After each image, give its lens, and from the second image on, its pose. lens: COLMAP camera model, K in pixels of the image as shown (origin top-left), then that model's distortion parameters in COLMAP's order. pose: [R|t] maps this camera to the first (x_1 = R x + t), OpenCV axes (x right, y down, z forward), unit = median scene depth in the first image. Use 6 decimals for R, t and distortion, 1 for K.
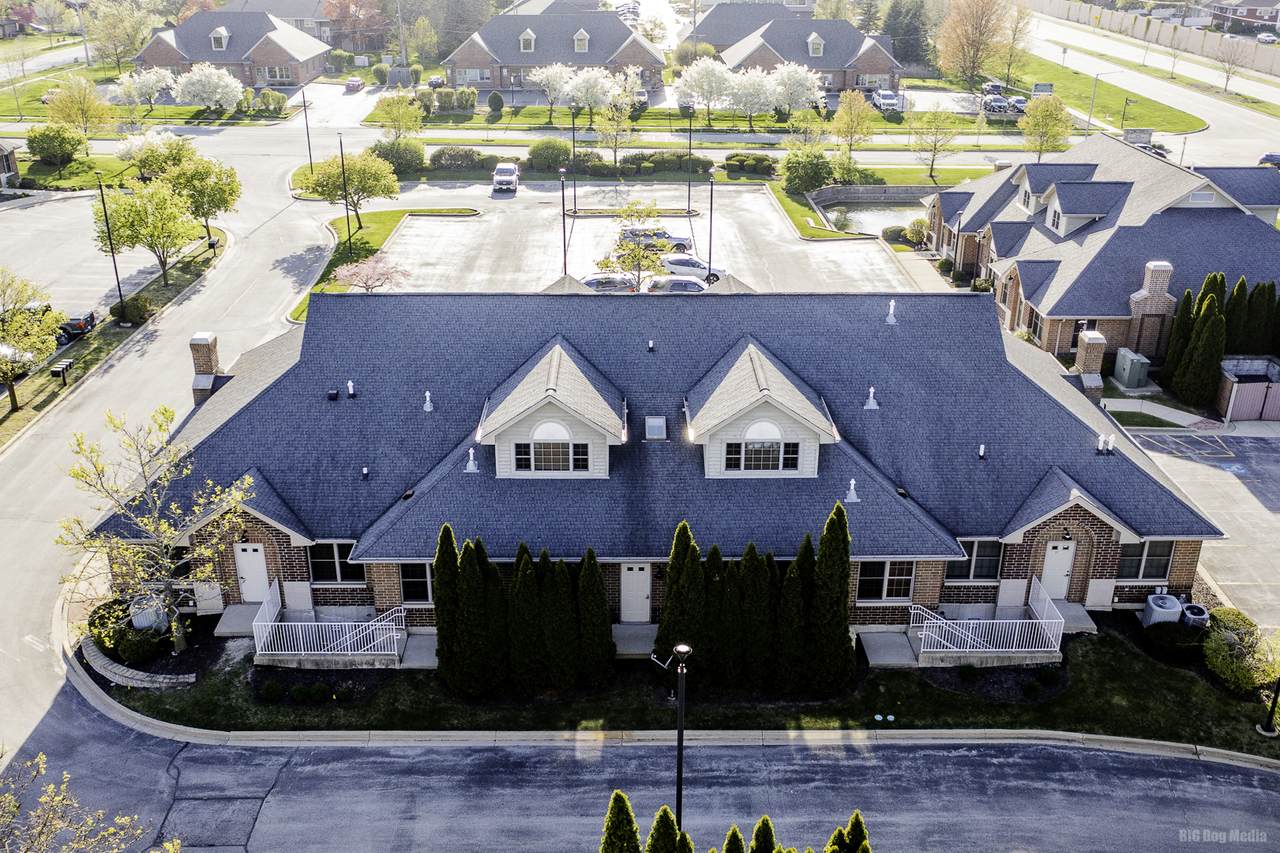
lens RADIAL K [[1213.9, 0, 642.7], [0, 1213.9, 458.2], [0, 0, 1]] dist [0.002027, 0.000000]
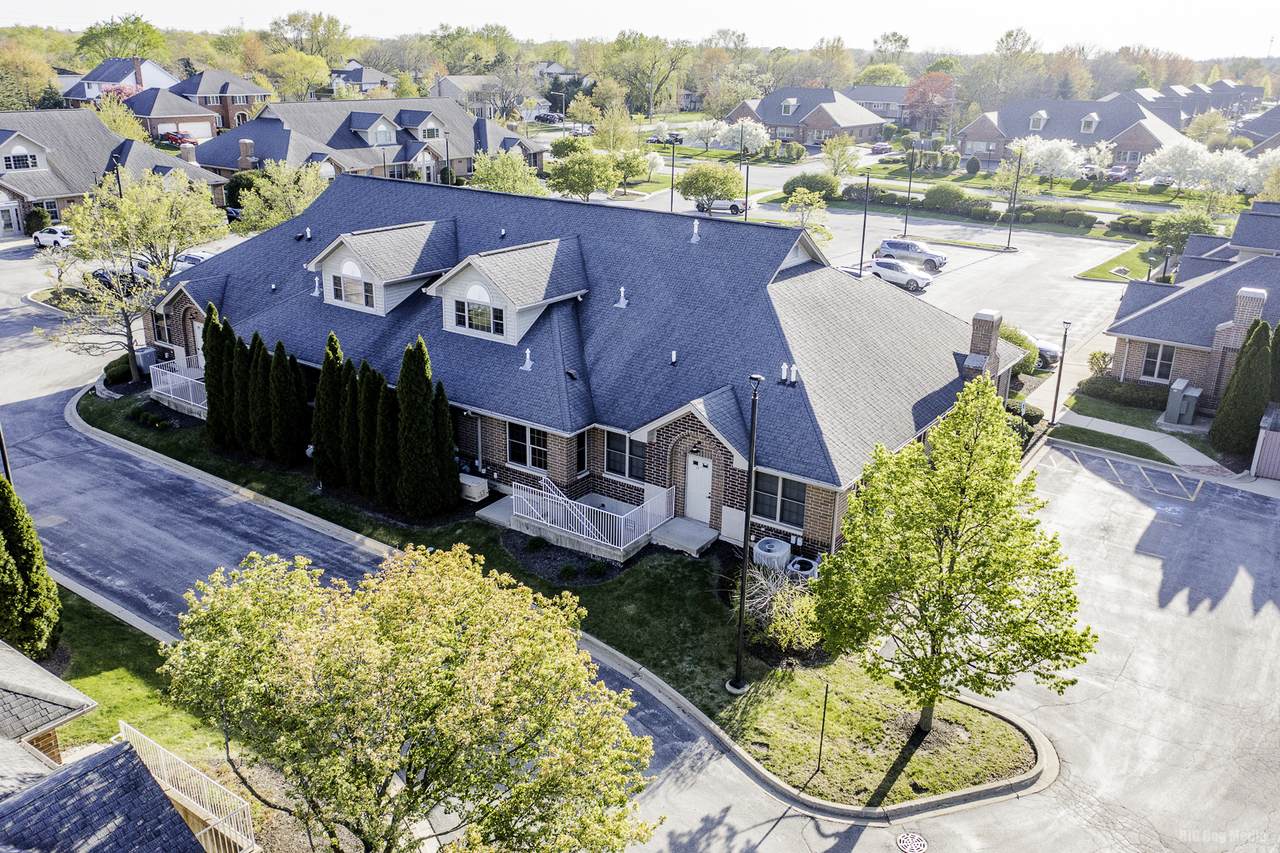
lens RADIAL K [[1028.7, 0, 648.4], [0, 1028.7, 395.7], [0, 0, 1]] dist [-0.002562, 0.007400]
pose [[0.815506, 0.195378, -0.544773, 0.756004], [-0.249750, 0.967942, -0.026724, 0.054567], [0.522088, 0.157851, 0.838157, 0.296460]]
